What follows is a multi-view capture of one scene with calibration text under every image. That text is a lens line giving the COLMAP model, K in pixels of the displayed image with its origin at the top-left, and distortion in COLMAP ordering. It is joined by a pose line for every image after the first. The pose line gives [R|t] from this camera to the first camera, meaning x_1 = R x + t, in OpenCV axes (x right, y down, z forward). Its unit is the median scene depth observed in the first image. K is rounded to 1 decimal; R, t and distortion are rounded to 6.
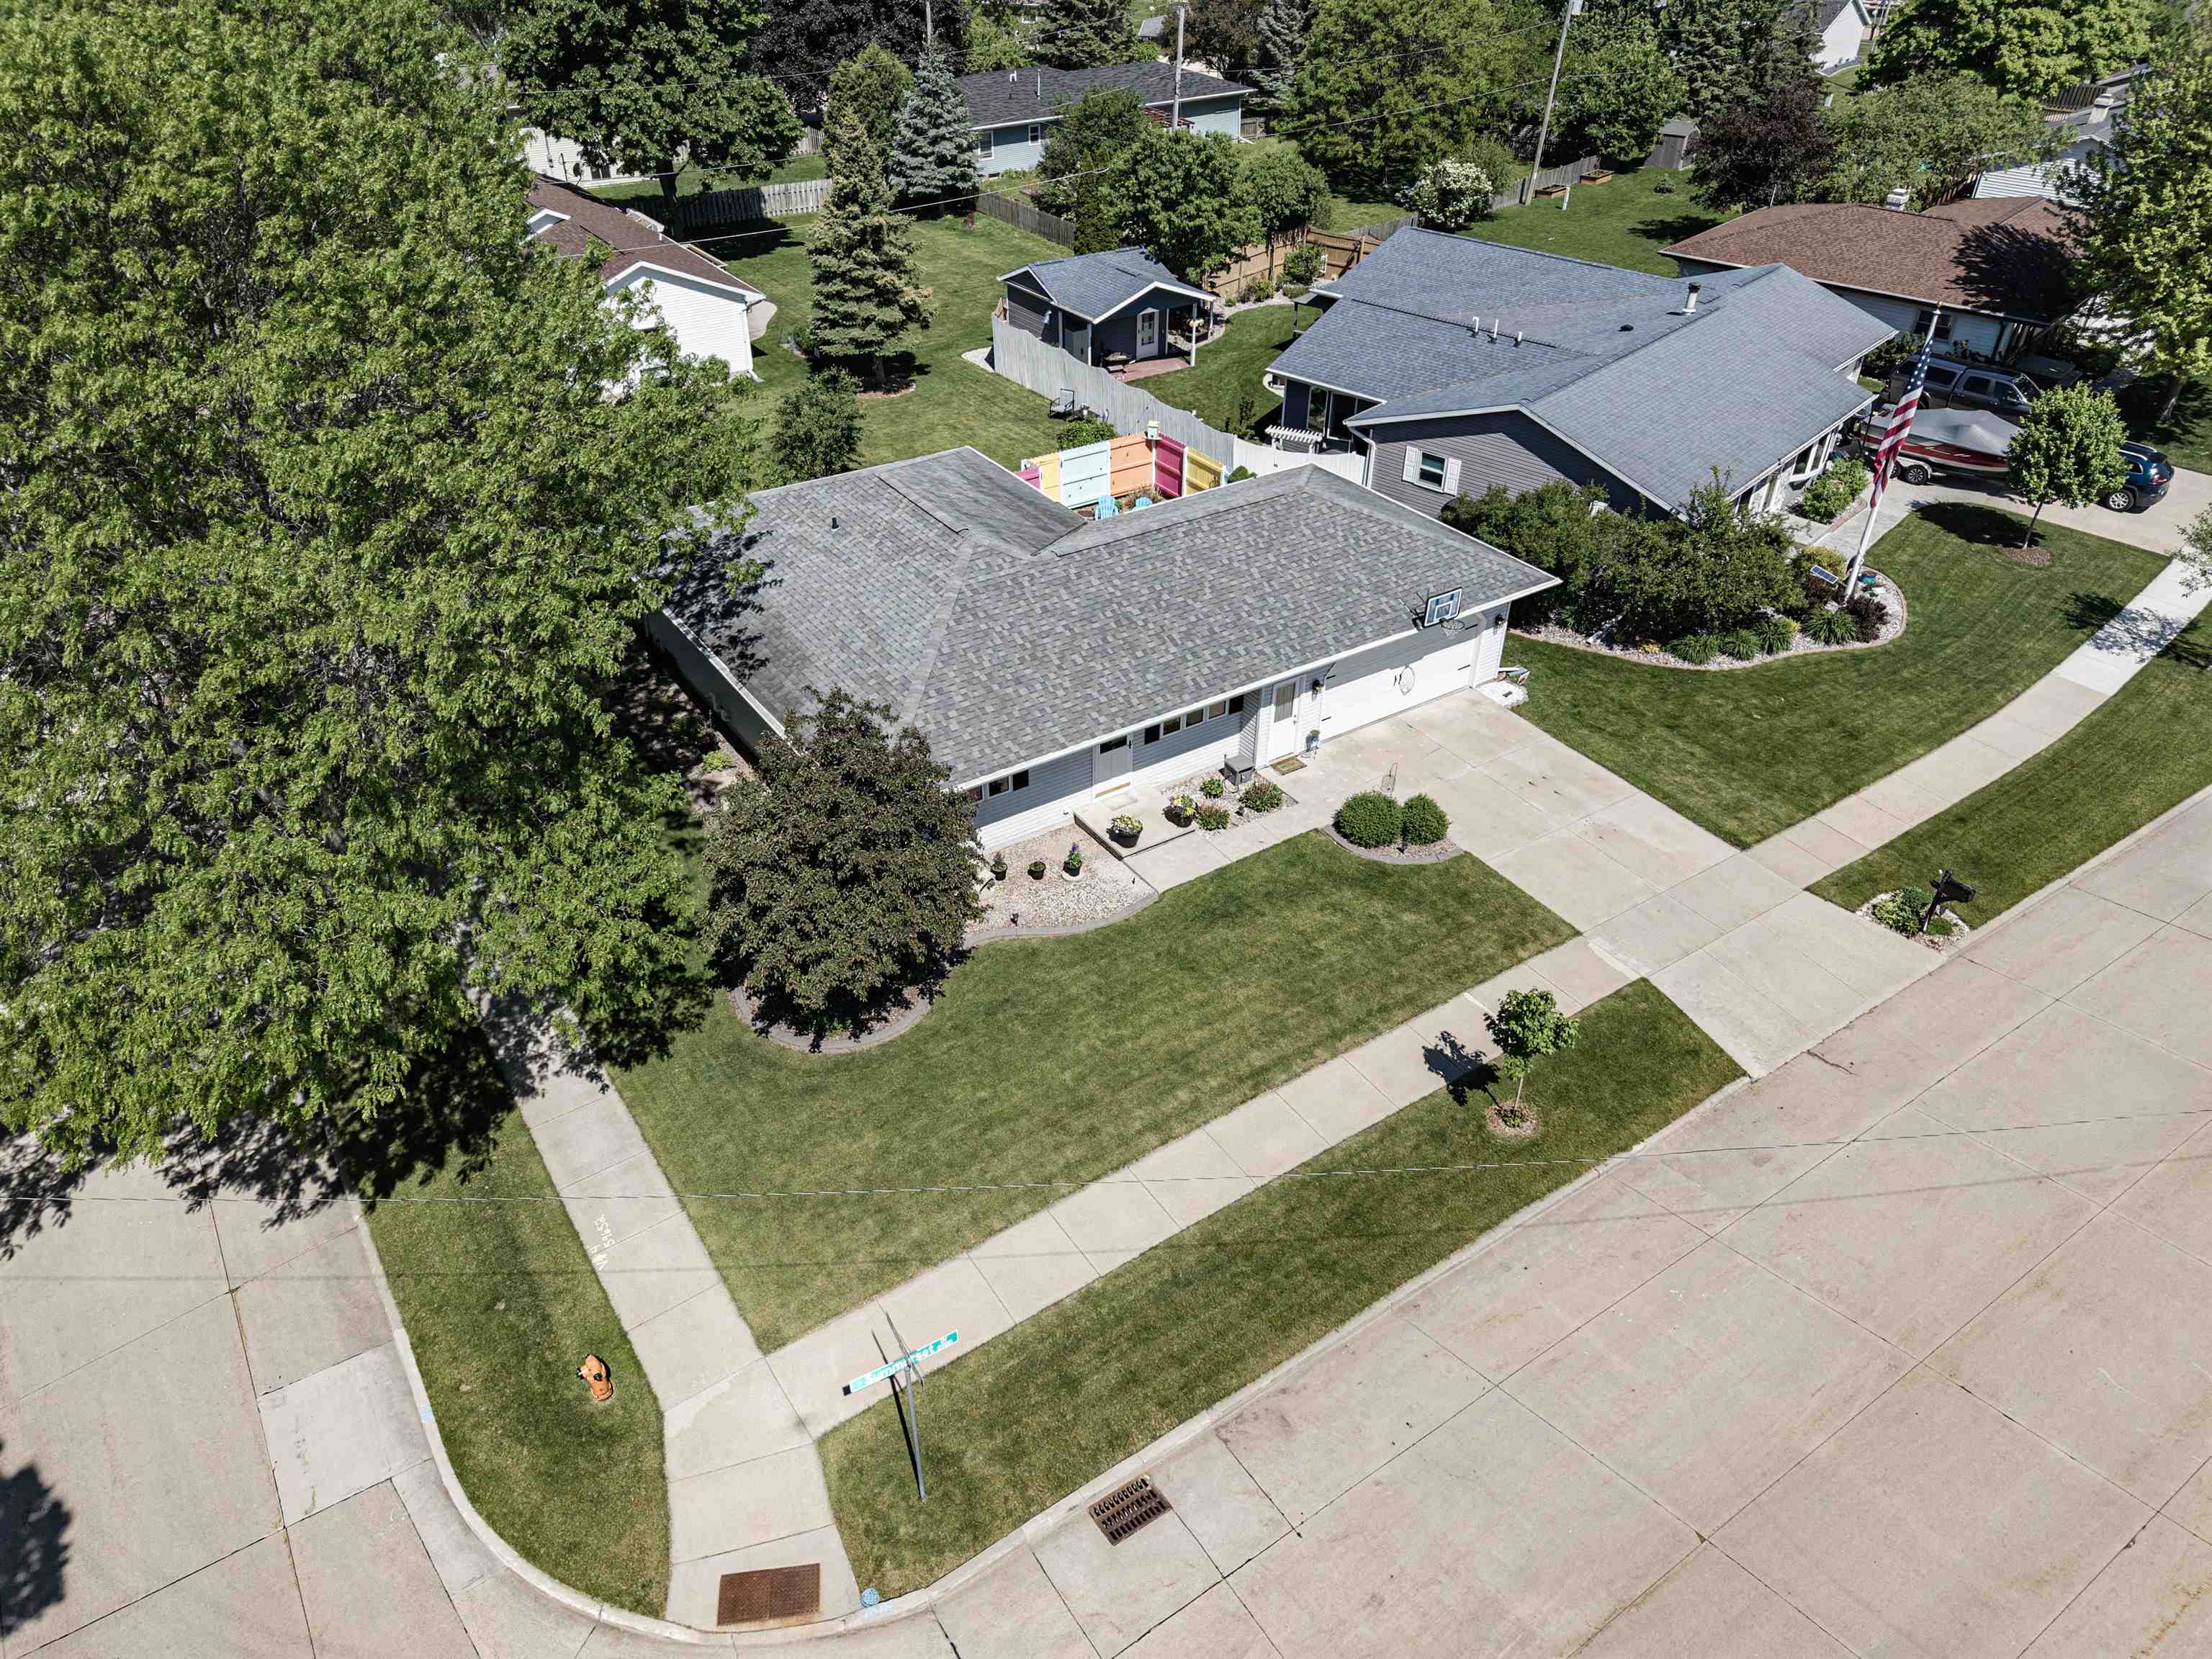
lens RADIAL K [[1466.4, 0, 1118.3], [0, 1466.4, 837.6], [0, 0, 1]] dist [0.007348, -0.001017]
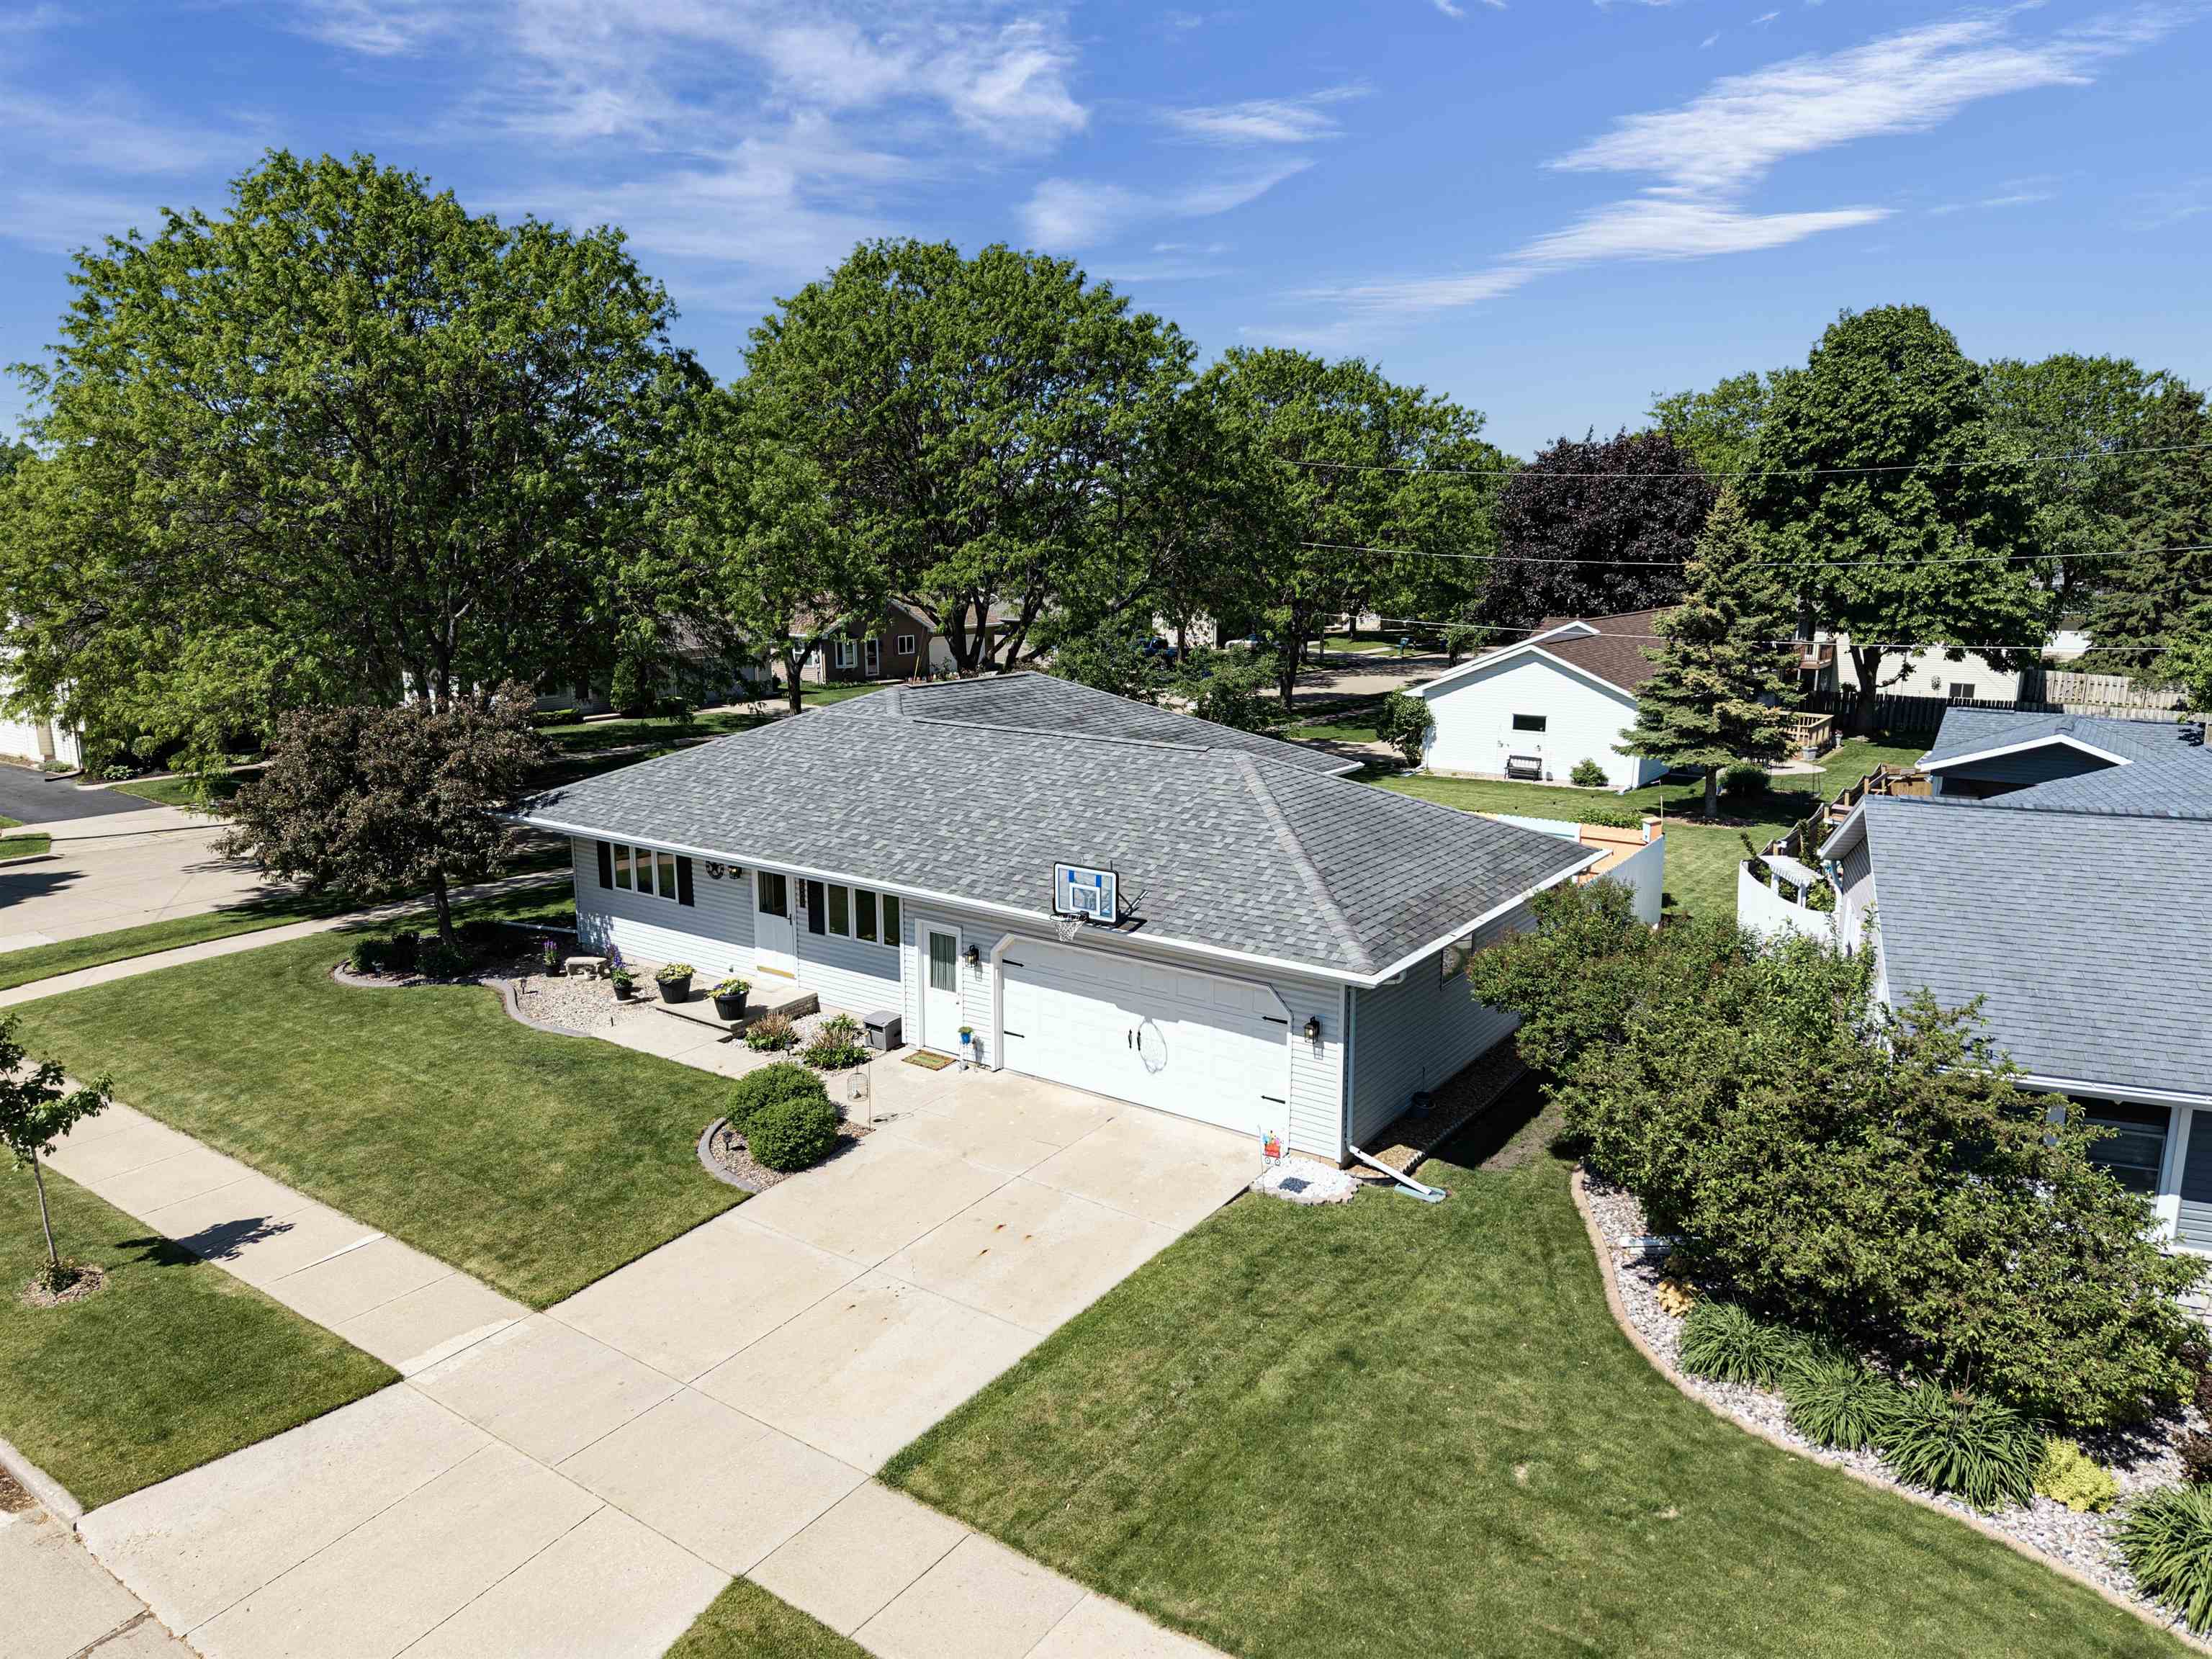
lens RADIAL K [[1486.2, 0, 1117.8], [0, 1486.2, 822.4], [0, 0, 1]] dist [0.009860, -0.002091]
pose [[0.350257, 0.173016, -0.920535, 0.666515], [-0.543395, 0.838031, -0.049249, -0.135845], [0.762916, 0.517464, 0.387542, 0.650601]]
